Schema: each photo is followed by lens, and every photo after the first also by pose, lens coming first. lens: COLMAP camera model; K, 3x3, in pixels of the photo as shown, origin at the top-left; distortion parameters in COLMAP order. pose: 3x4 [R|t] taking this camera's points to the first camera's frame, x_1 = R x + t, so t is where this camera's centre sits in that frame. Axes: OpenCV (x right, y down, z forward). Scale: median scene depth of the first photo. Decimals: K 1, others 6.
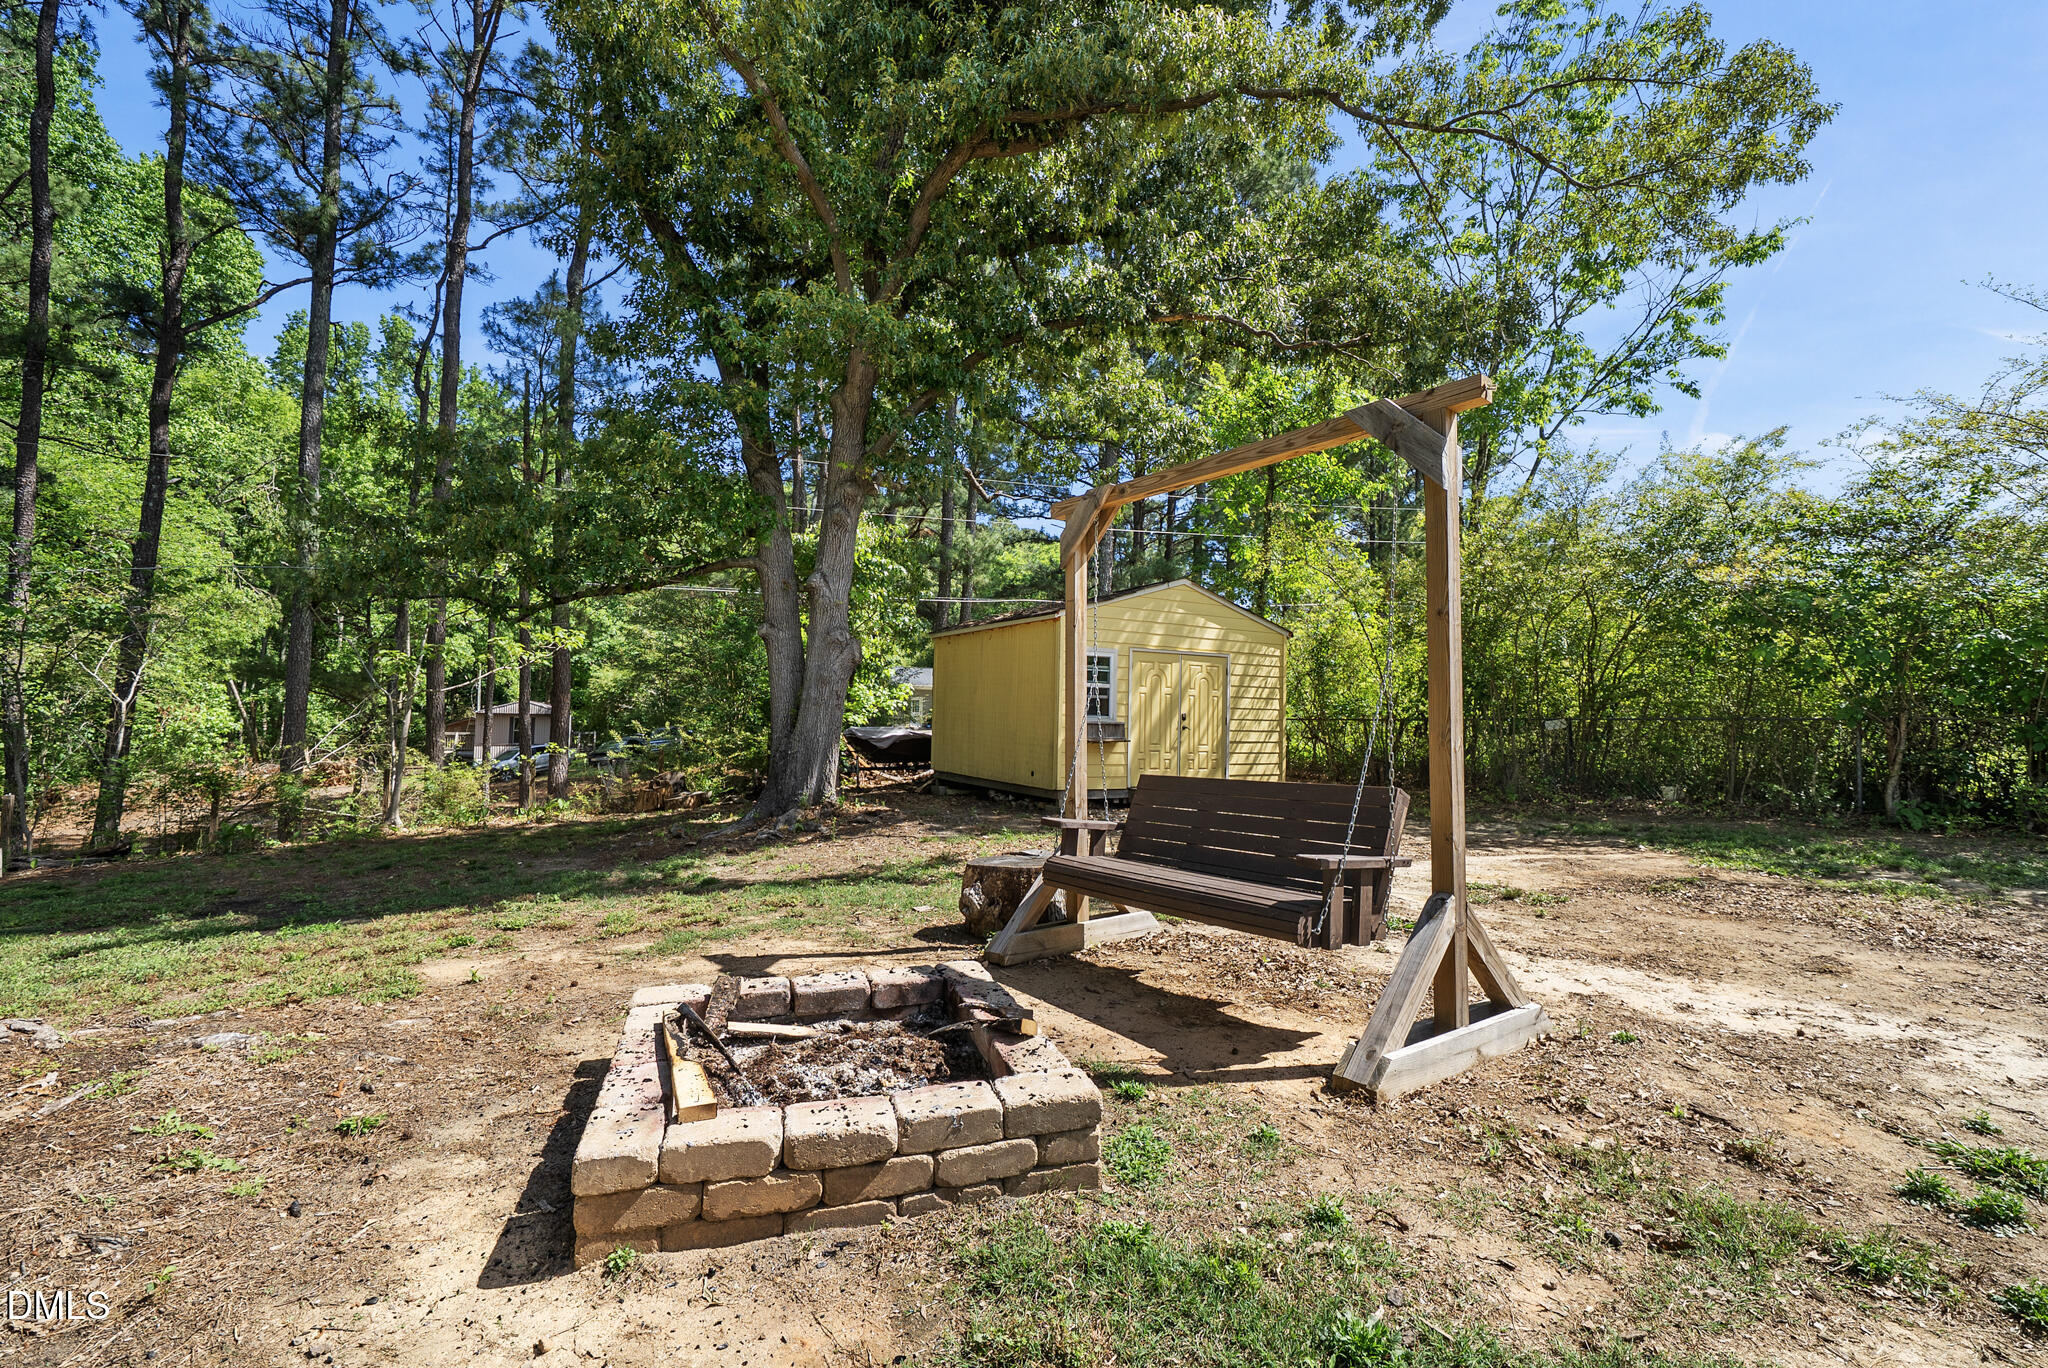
lens RADIAL K [[844.8, 0, 1035.0], [0, 844.8, 688.3], [0, 0, 1]] dist [-0.001412, -0.000081]
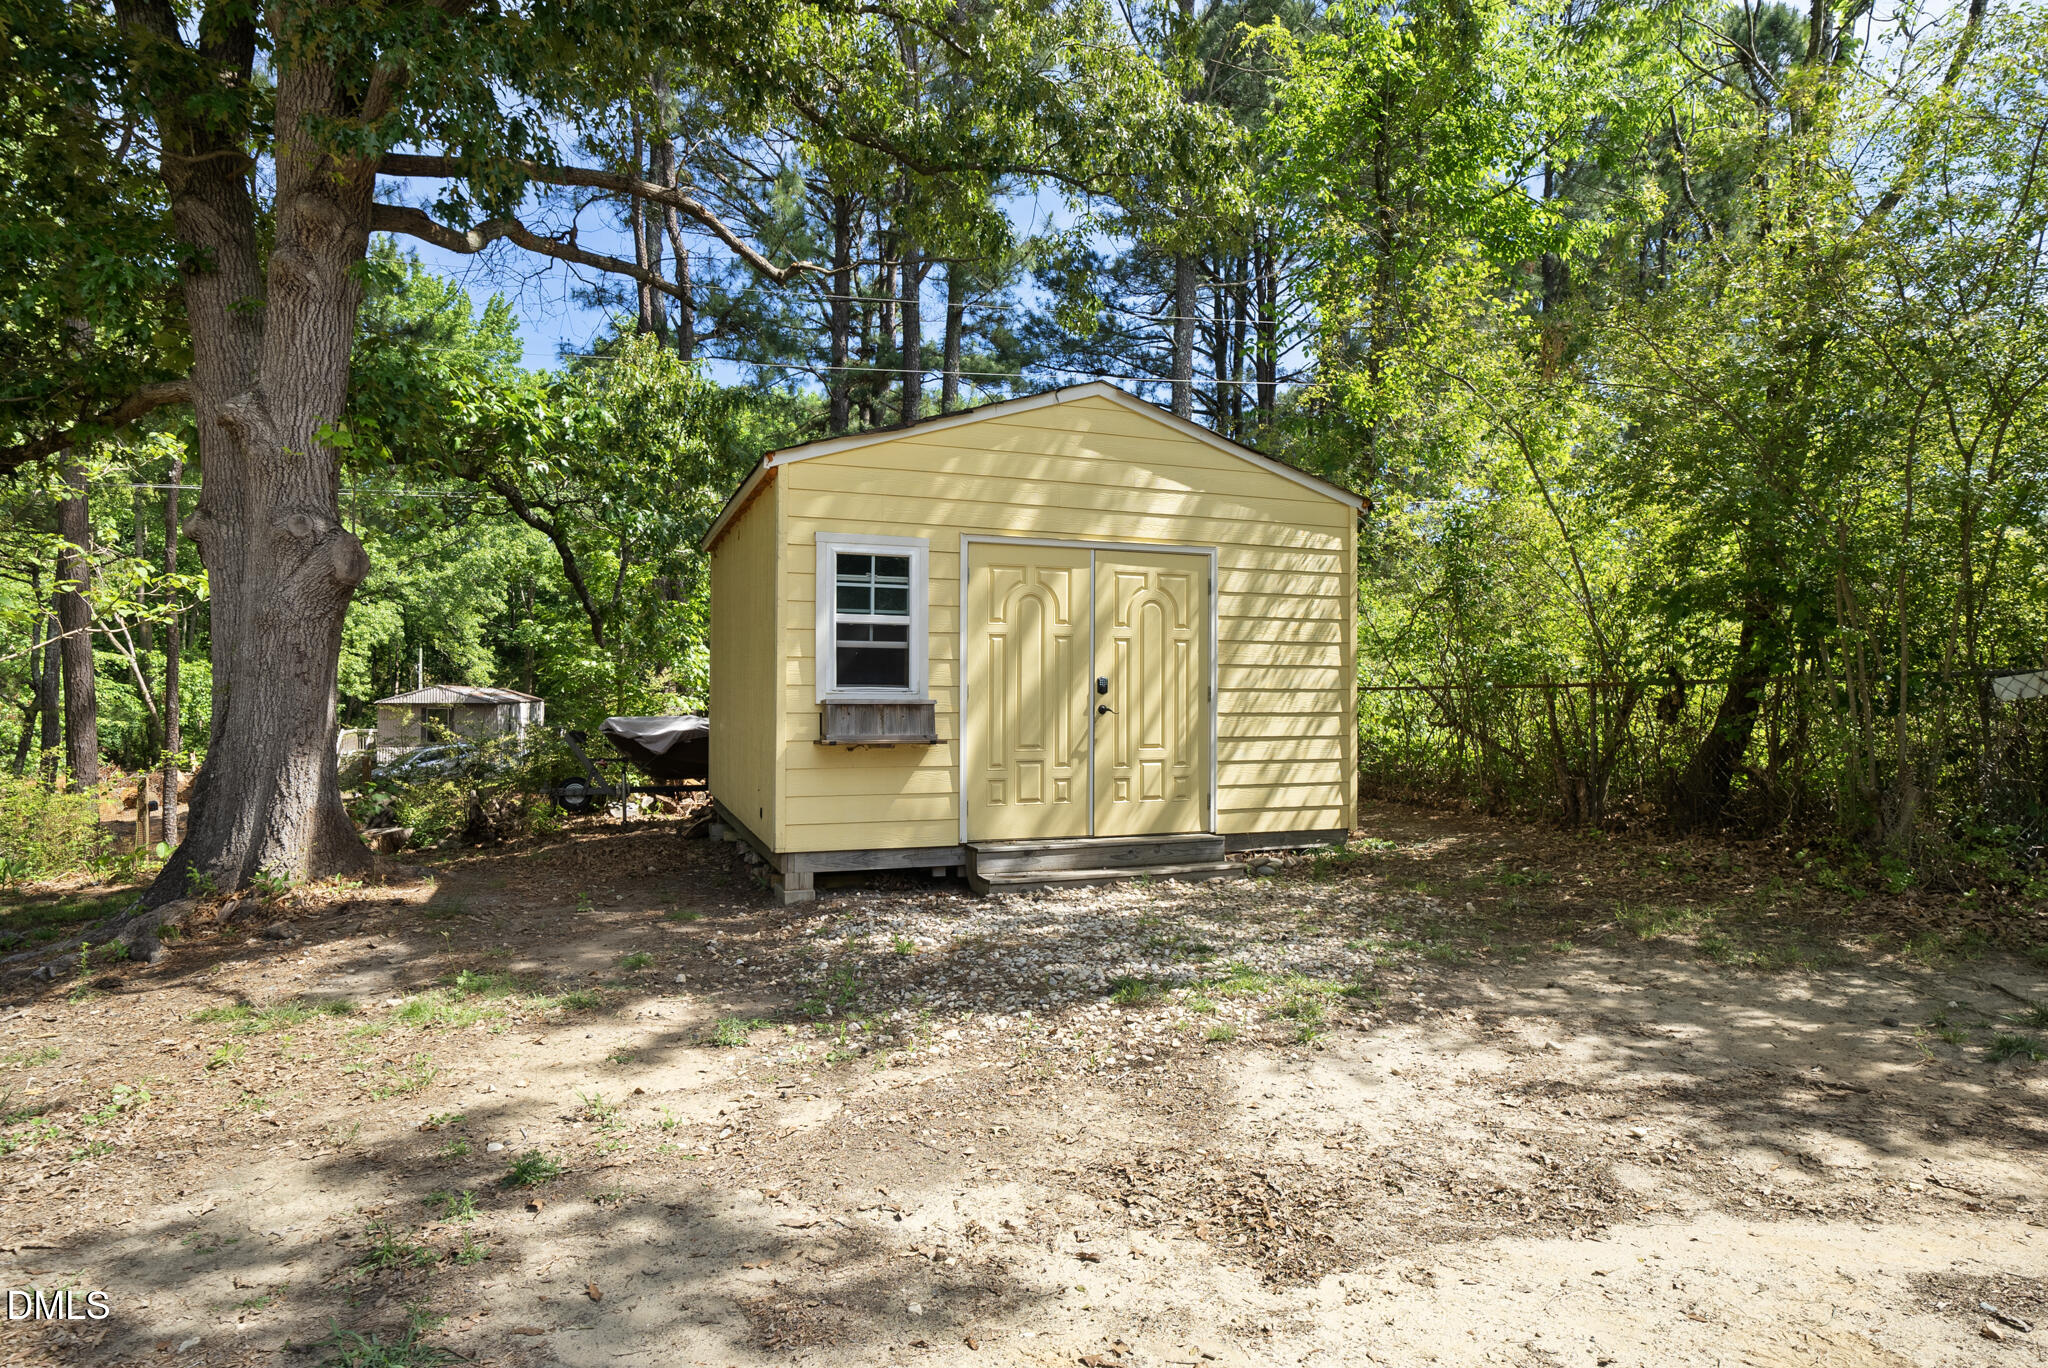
lens RADIAL K [[1114.9, 0, 1015.1], [0, 1114.9, 680.5], [0, 0, 1]] dist [0.005027, 0.000800]
pose [[0.988247, -0.020096, -0.151542, 0.213133], [0.022985, 0.999585, 0.017337, 0.018624], [0.151130, -0.020617, 0.988299, 0.380396]]
